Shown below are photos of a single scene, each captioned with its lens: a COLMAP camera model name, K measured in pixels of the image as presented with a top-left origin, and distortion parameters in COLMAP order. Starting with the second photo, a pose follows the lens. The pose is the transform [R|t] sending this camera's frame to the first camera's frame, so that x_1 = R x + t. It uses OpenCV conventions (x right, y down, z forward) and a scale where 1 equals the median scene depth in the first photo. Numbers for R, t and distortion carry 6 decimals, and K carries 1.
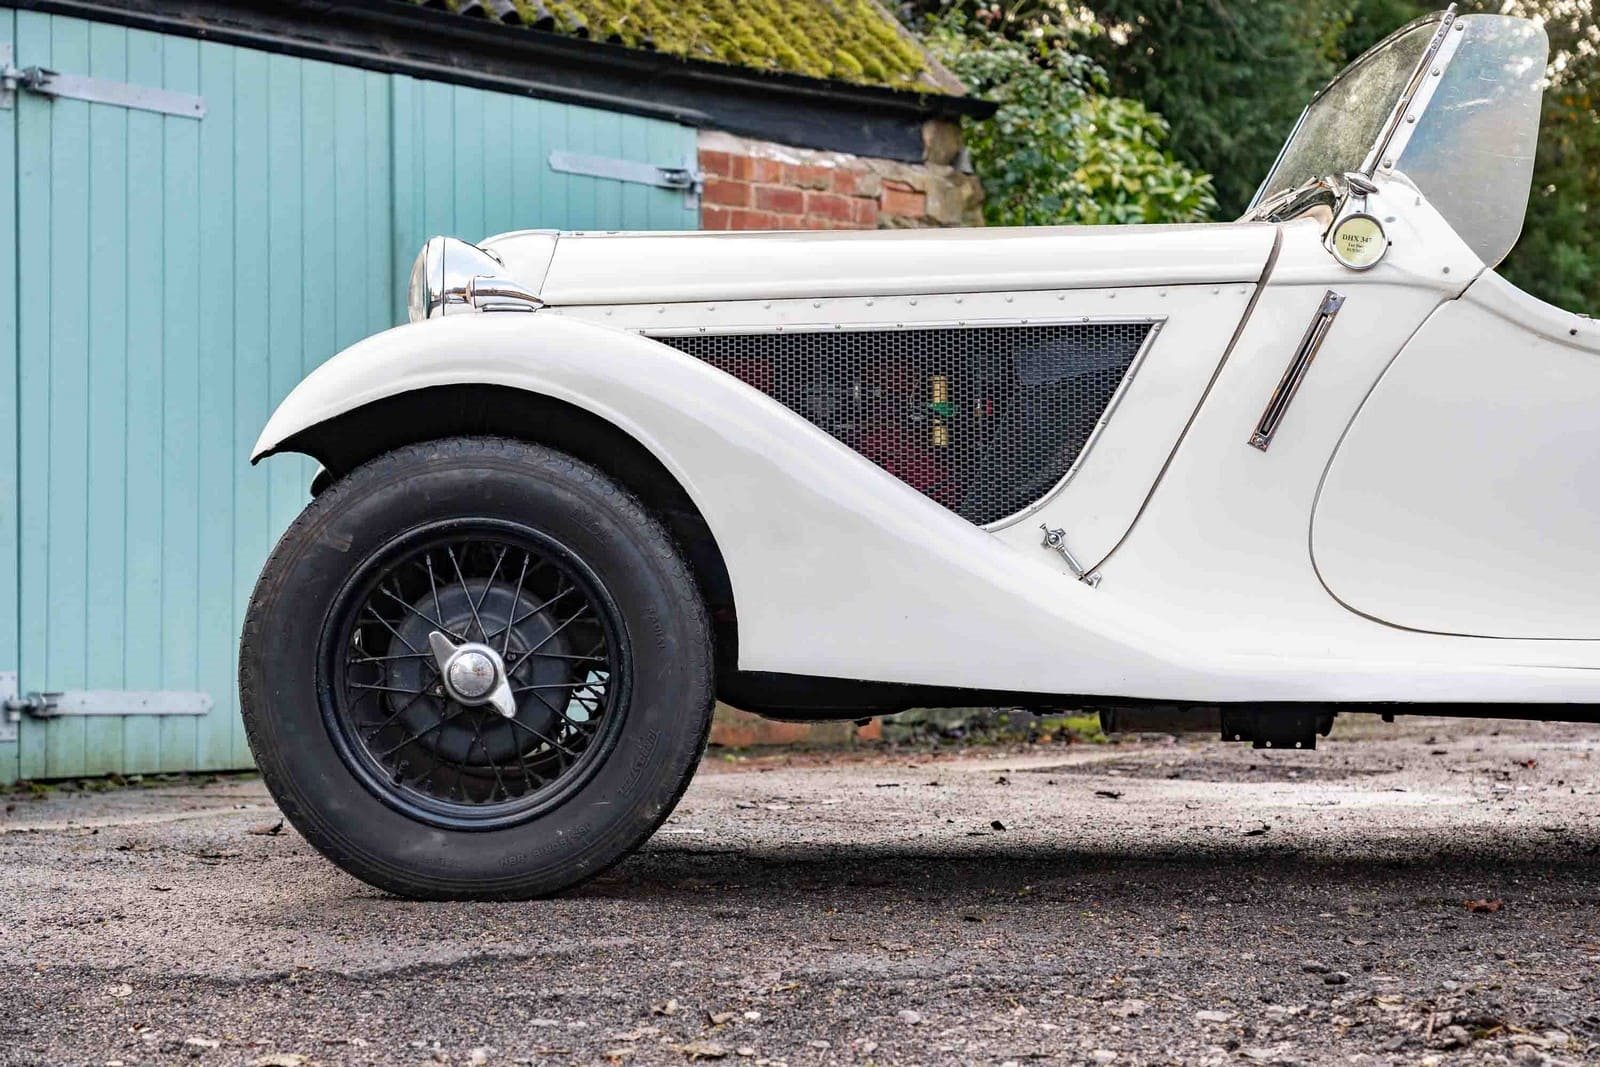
lens RADIAL K [[3291.5, 0, 810.5], [0, 3291.5, 519.9], [0, 0, 1]] dist [0.128574, 0.000000]
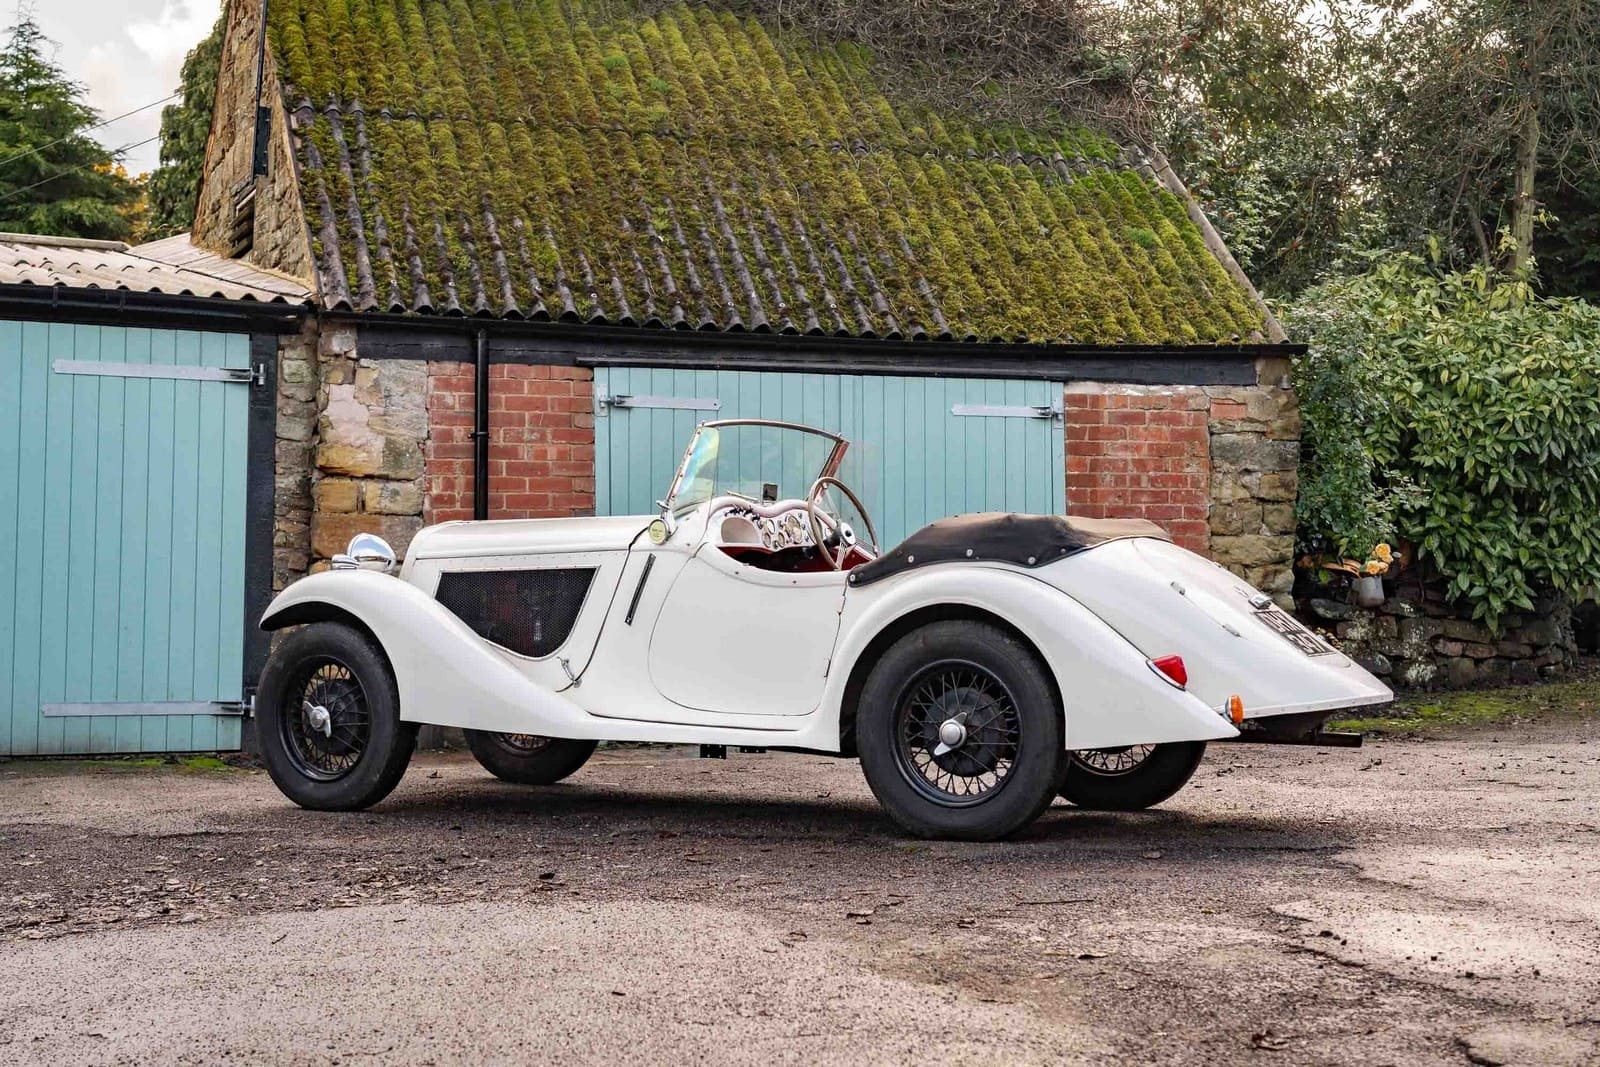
lens RADIAL K [[2293.4, 0, 828.6], [0, 2293.4, 516.6], [0, 0, 1]] dist [0.050473, 0.000000]
pose [[0.853674, -0.018525, -0.520479, 0.489998], [0.015725, 0.999828, -0.009794, -0.036151], [0.520571, 0.000176, 0.853818, -0.113318]]
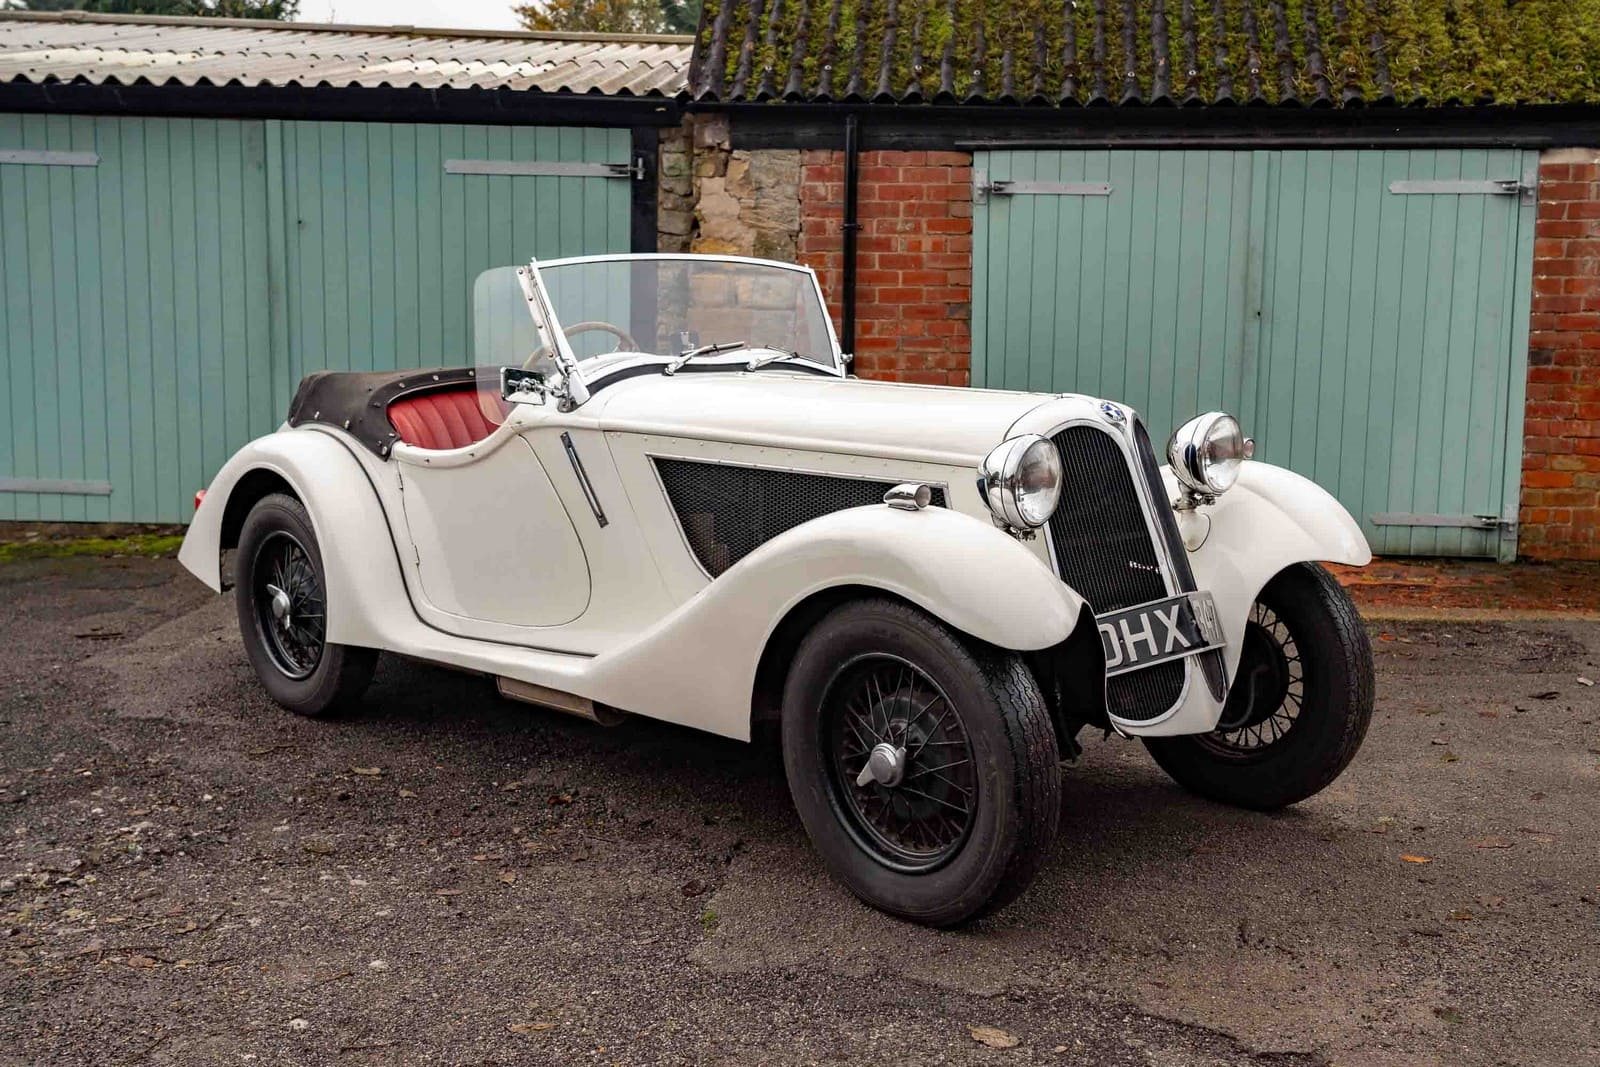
lens RADIAL K [[1694.9, 0, 847.1], [0, 1694.9, 549.4], [0, 0, 1]] dist [0.030944, 0.000000]
pose [[0.552829, 0.130447, -0.823021, 0.448293], [0.013379, 0.986154, 0.165290, -0.071196], [0.833187, -0.102388, 0.543430, 0.292759]]
